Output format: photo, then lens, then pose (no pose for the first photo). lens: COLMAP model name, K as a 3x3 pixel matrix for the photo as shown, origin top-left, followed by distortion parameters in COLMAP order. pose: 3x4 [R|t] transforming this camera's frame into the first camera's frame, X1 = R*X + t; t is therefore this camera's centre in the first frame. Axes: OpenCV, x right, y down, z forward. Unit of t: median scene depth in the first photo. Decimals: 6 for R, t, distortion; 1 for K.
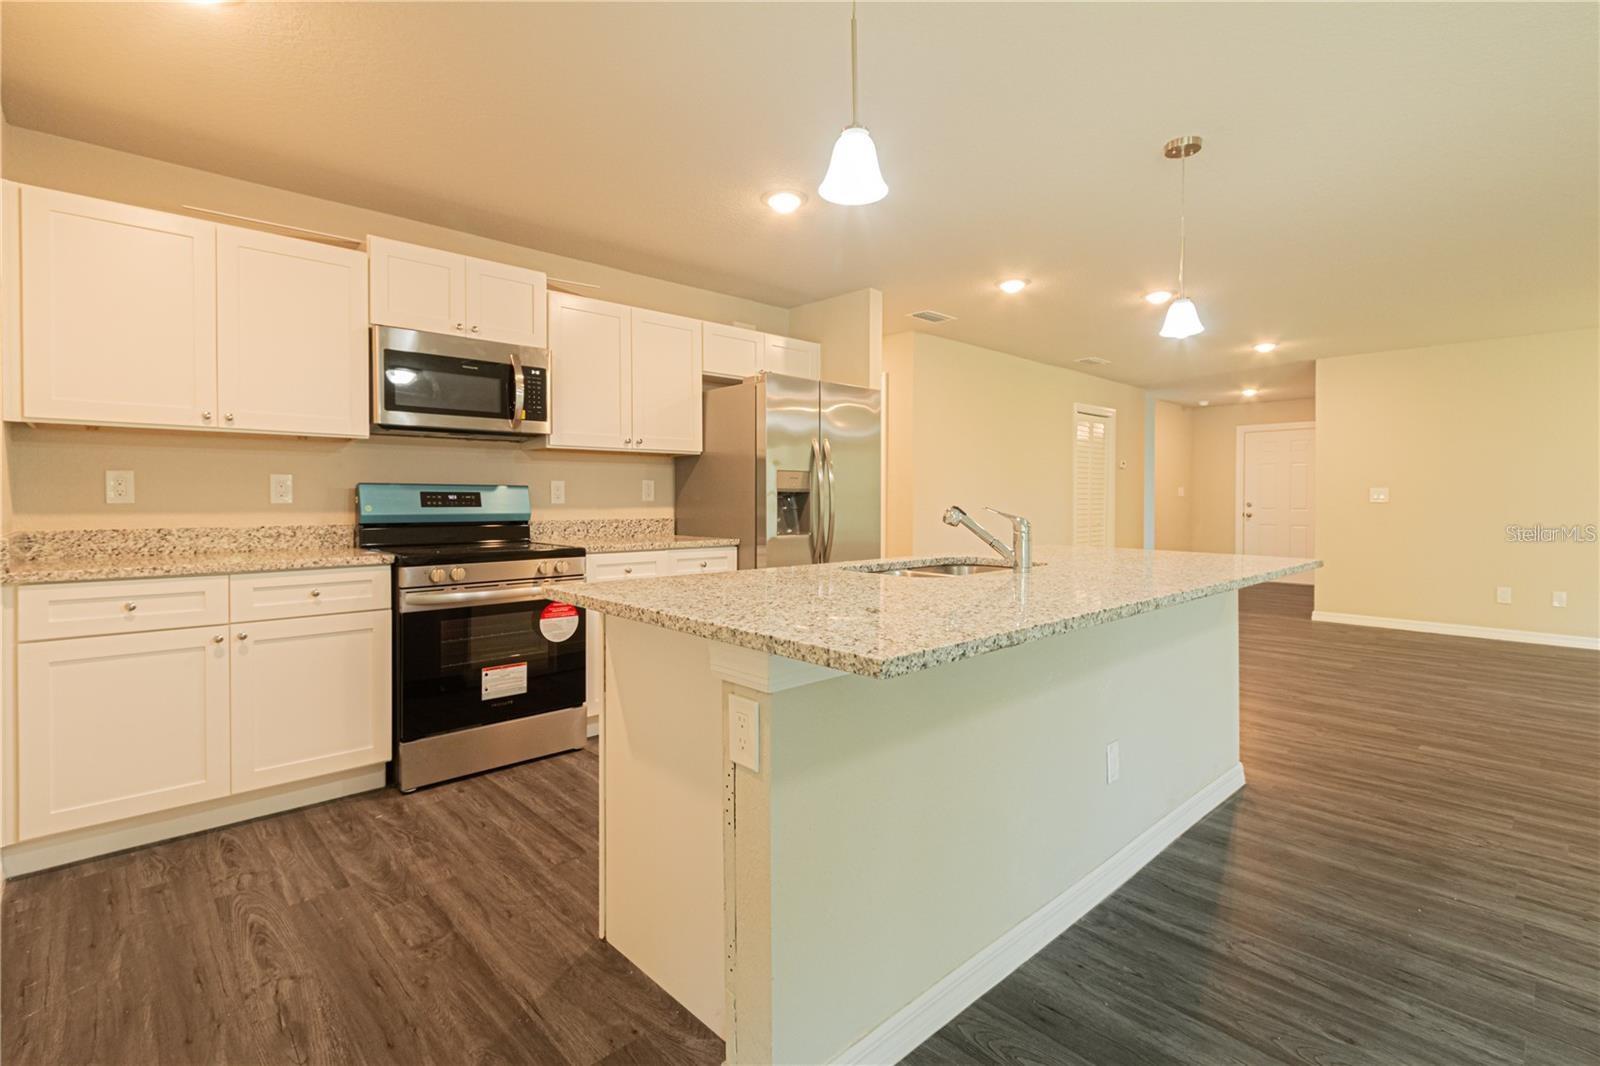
lens RADIAL K [[736.4, 0, 803.9], [0, 736.4, 524.2], [0, 0, 1]] dist [0.004917, -0.000711]
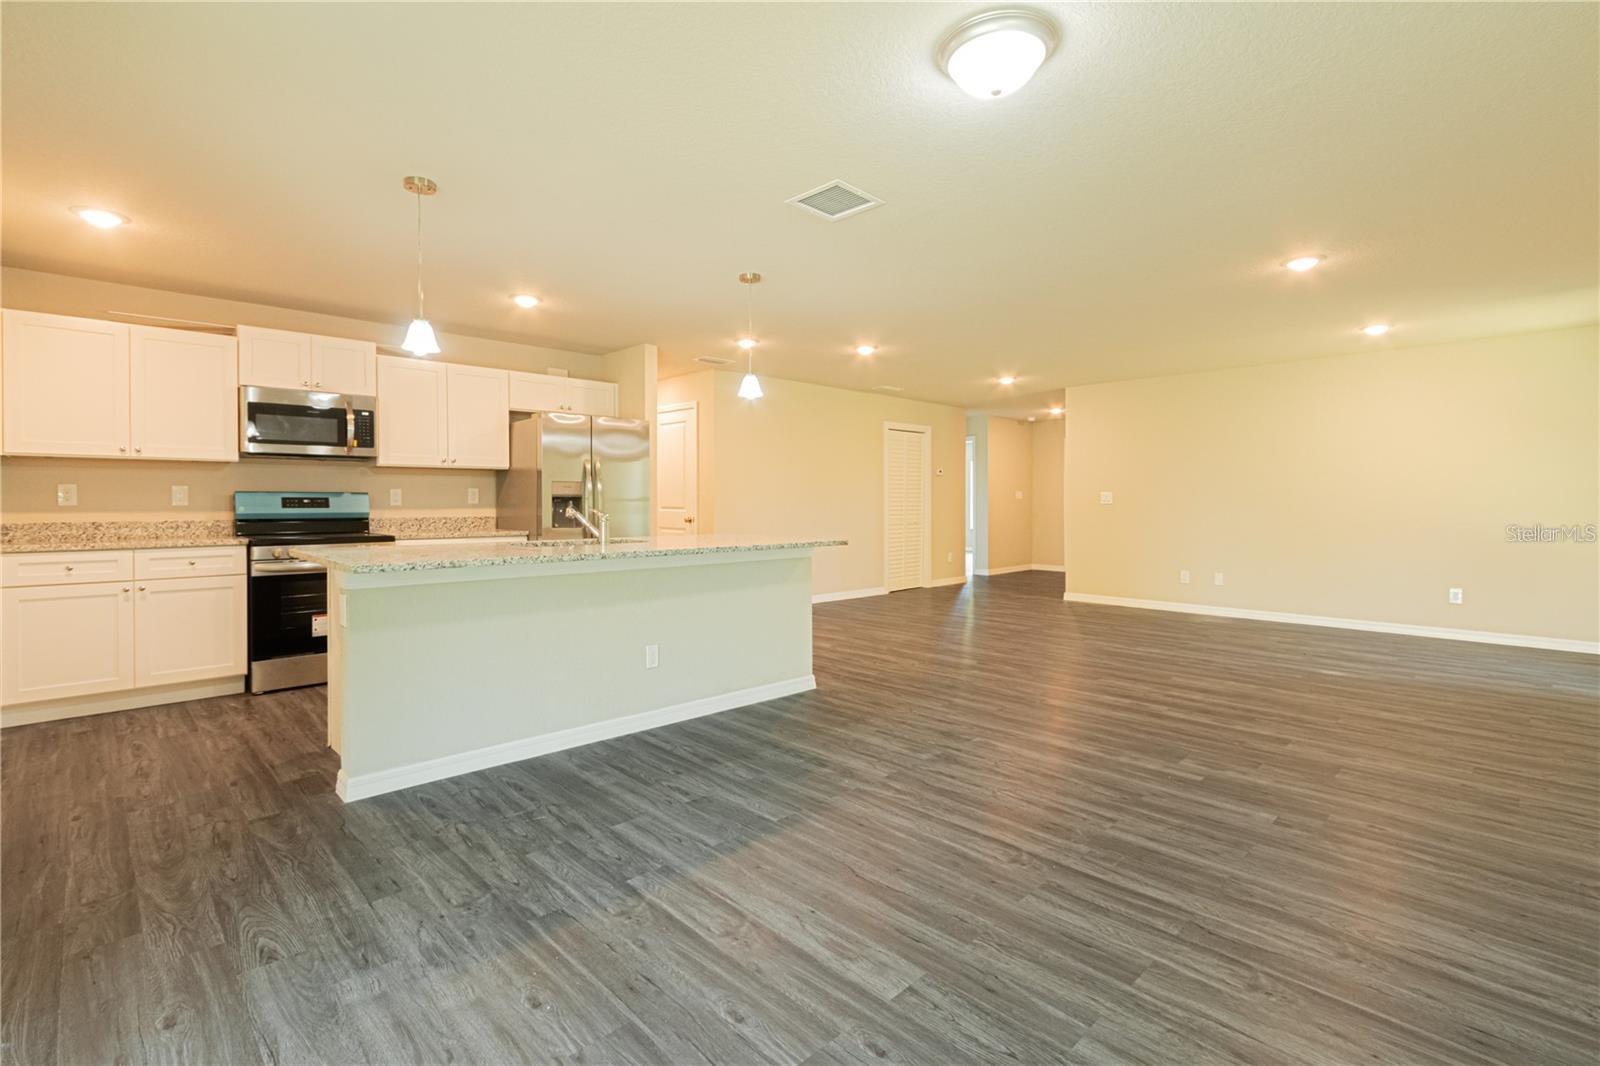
lens RADIAL K [[736.4, 0, 795.6], [0, 736.4, 523.9], [0, 0, 1]] dist [0.004917, -0.000711]
pose [[0.999966, -0.002294, 0.007901, 0.546639], [0.002336, 0.999983, -0.005401, 0.020882], [-0.007889, 0.005419, 0.999954, -0.519927]]
